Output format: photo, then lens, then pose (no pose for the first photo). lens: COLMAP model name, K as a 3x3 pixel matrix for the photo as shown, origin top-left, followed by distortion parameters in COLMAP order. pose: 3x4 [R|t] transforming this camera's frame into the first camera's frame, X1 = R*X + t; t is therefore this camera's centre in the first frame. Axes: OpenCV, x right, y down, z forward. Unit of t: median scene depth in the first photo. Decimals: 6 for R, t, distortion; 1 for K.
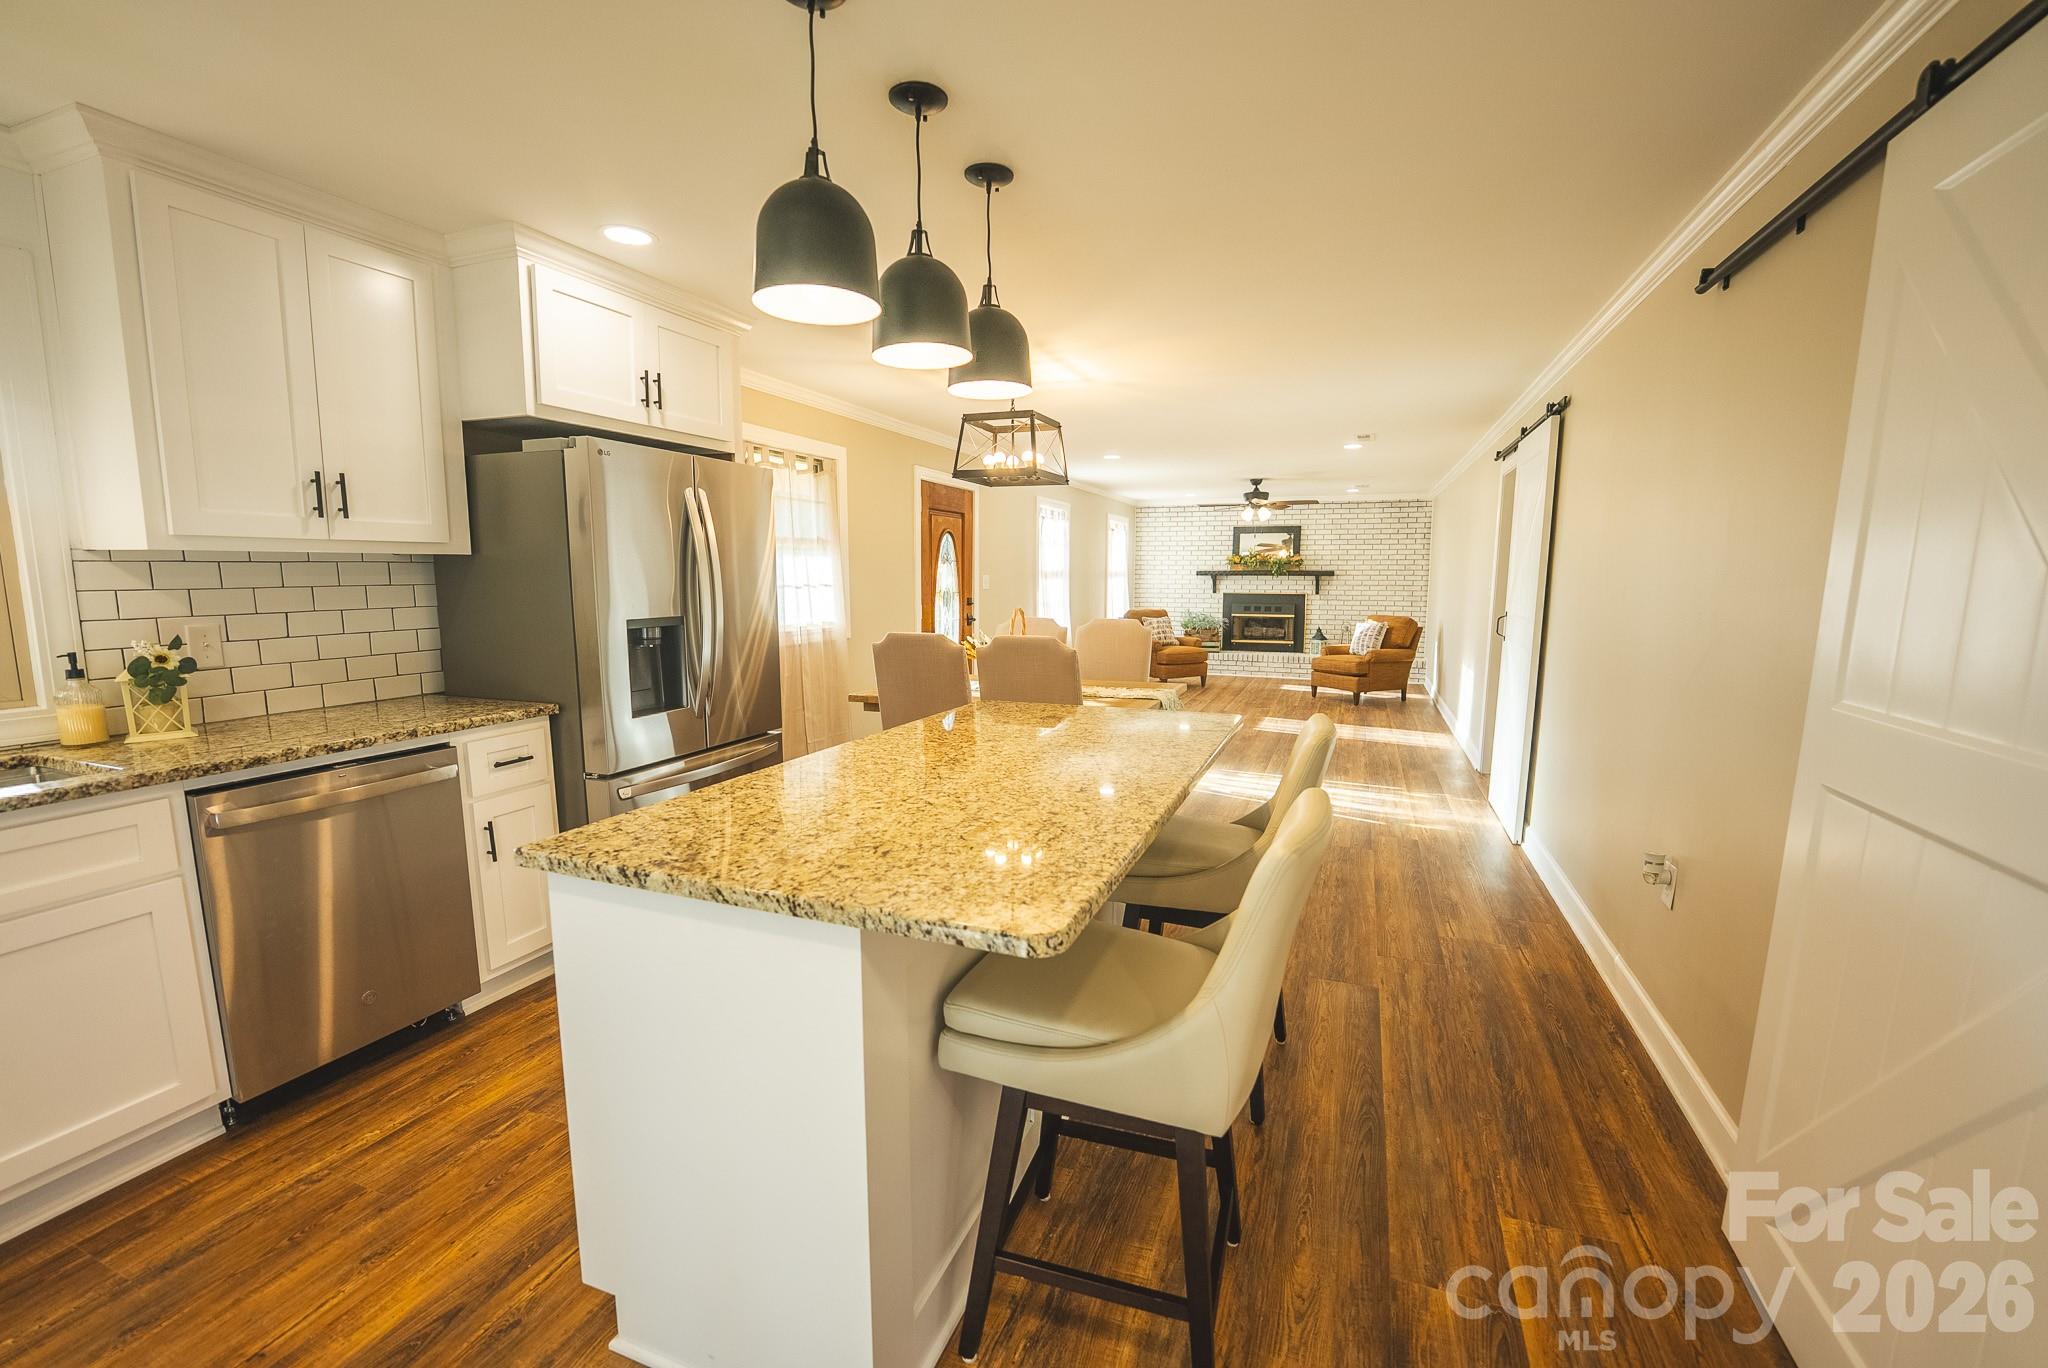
lens RADIAL K [[835.5, 0, 1038.1], [0, 835.5, 690.9], [0, 0, 1]] dist [-0.030827, 0.004824]
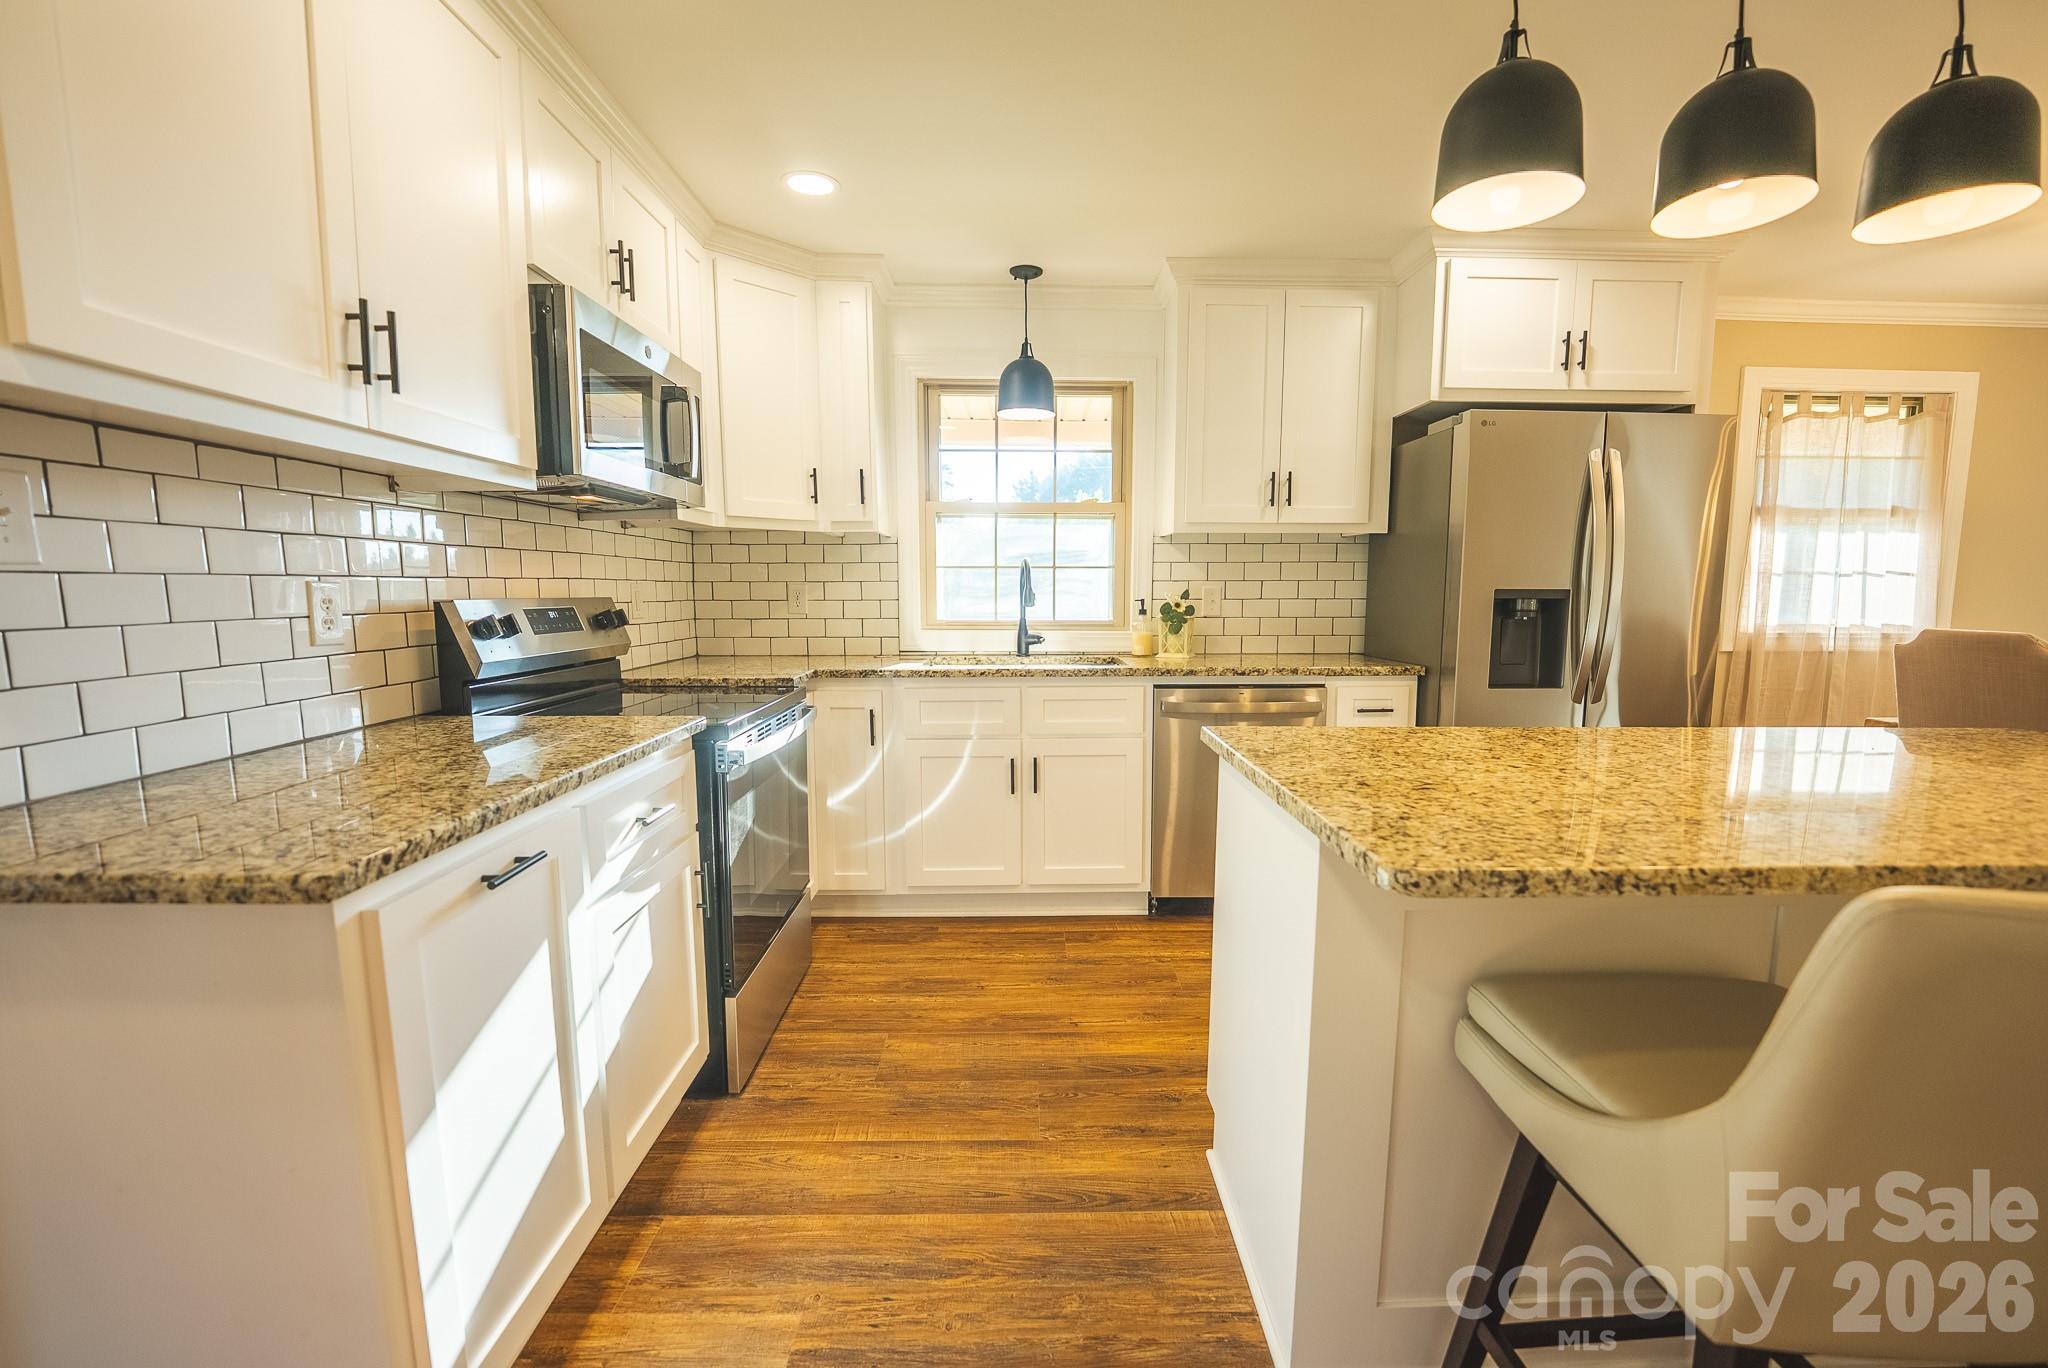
lens RADIAL K [[844.2, 0, 1040.3], [0, 844.2, 690.2], [0, 0, 1]] dist [-0.025462, 0.000345]
pose [[0.376001, 0.106867, -0.920436, 0.179069], [-0.127051, 0.989891, 0.063030, 0.030497], [0.917868, 0.093243, 0.385778, 0.091024]]
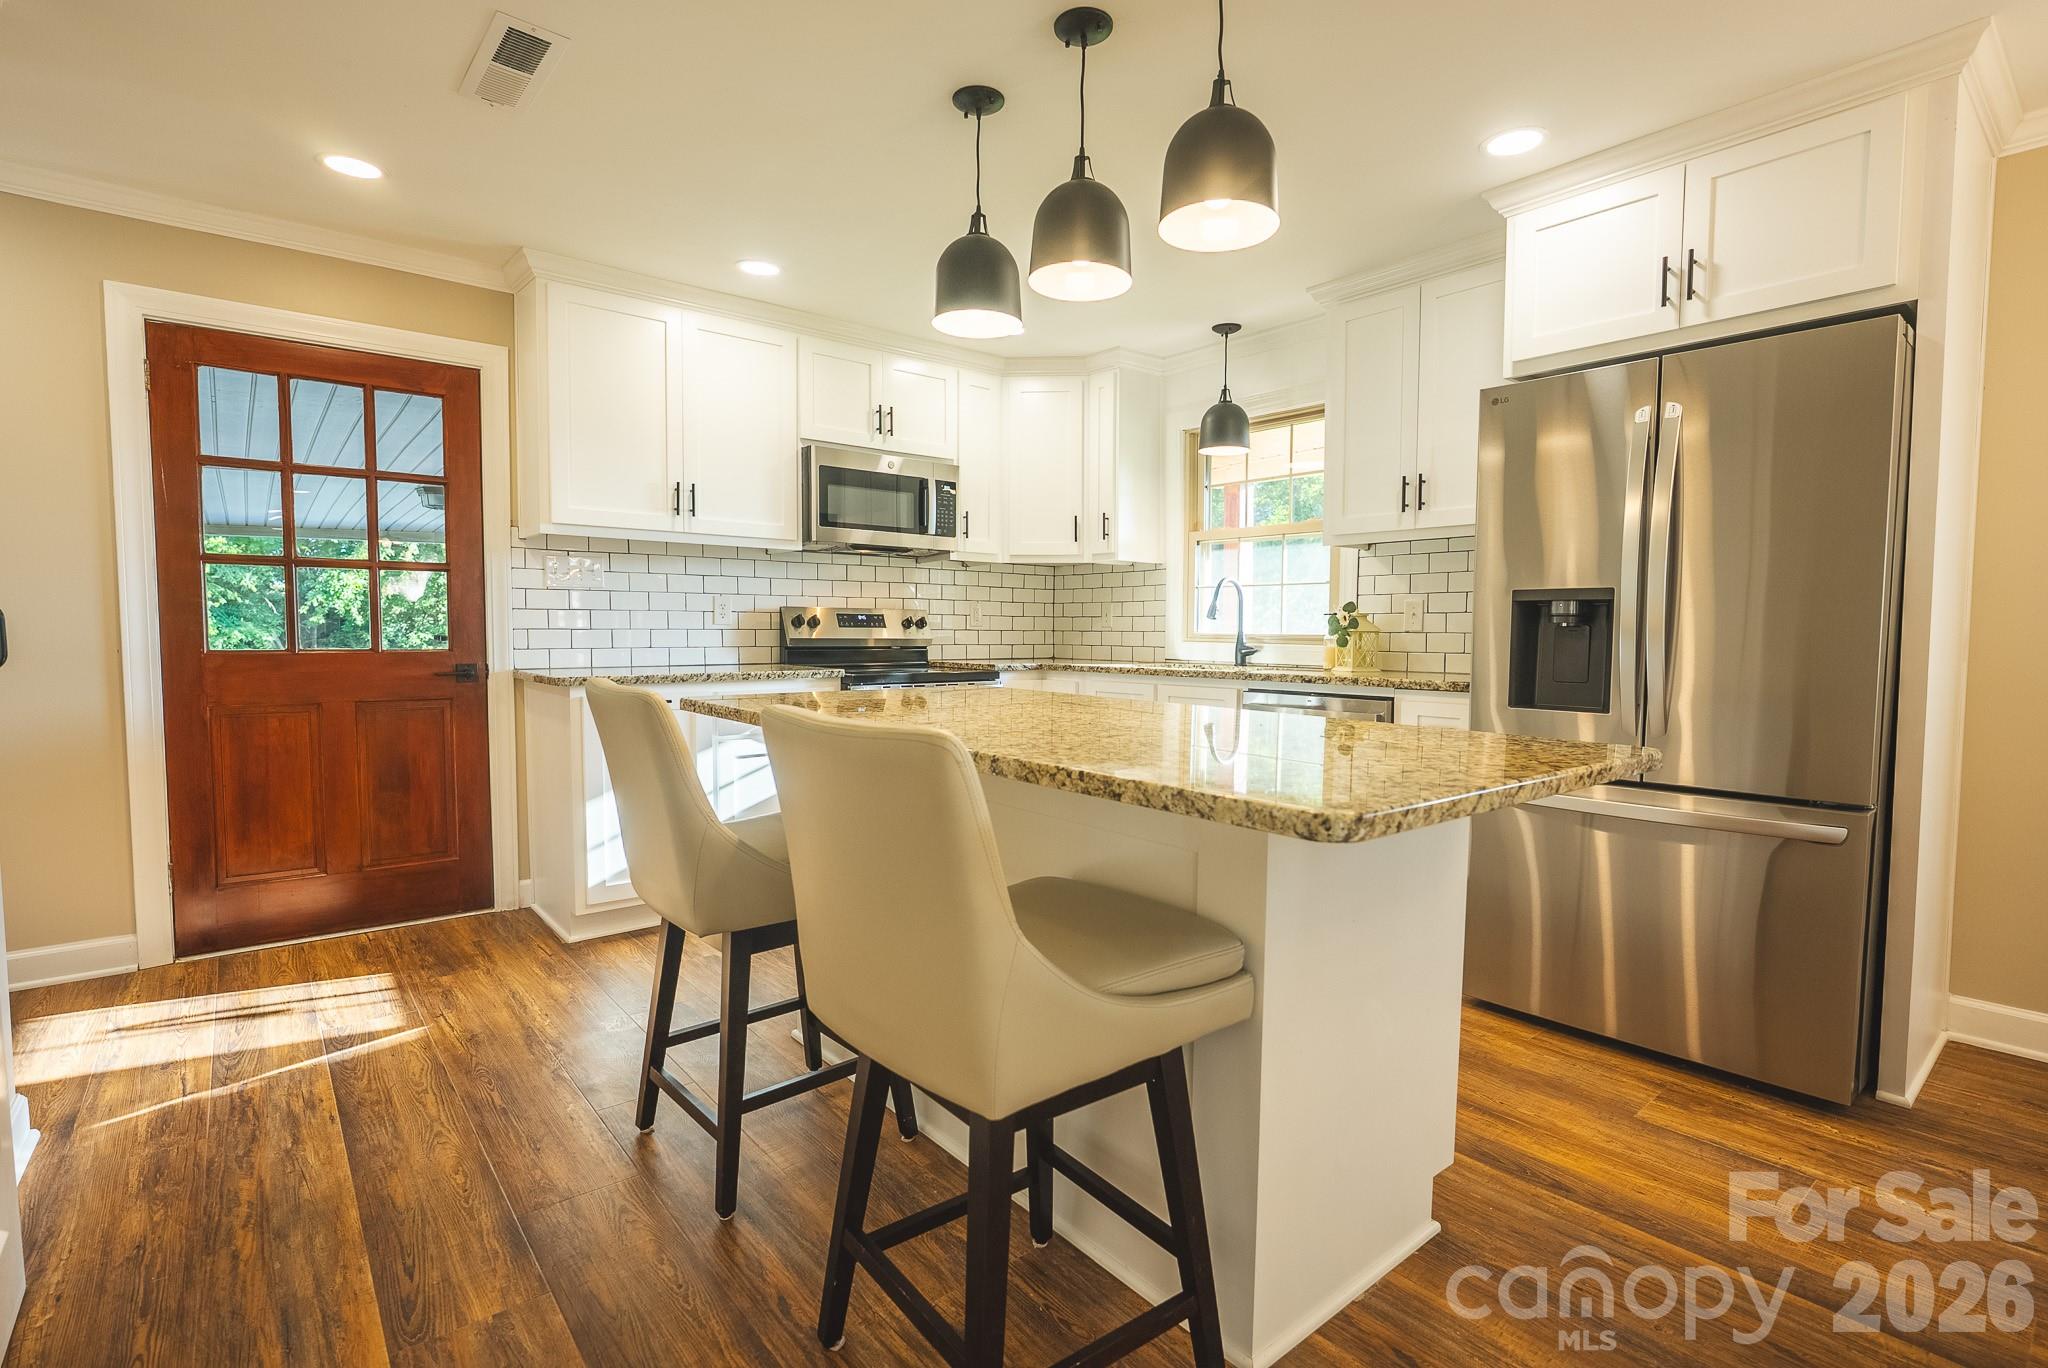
lens RADIAL K [[978.5, 0, 1048.8], [0, 978.5, 683.2], [0, 0, 1]] dist [-0.001119, -0.000126]
pose [[-0.483541, 0.040782, -0.874371, 0.462700], [-0.129110, 0.984665, 0.117327, -0.035923], [0.865748, 0.169623, -0.470860, 0.809346]]
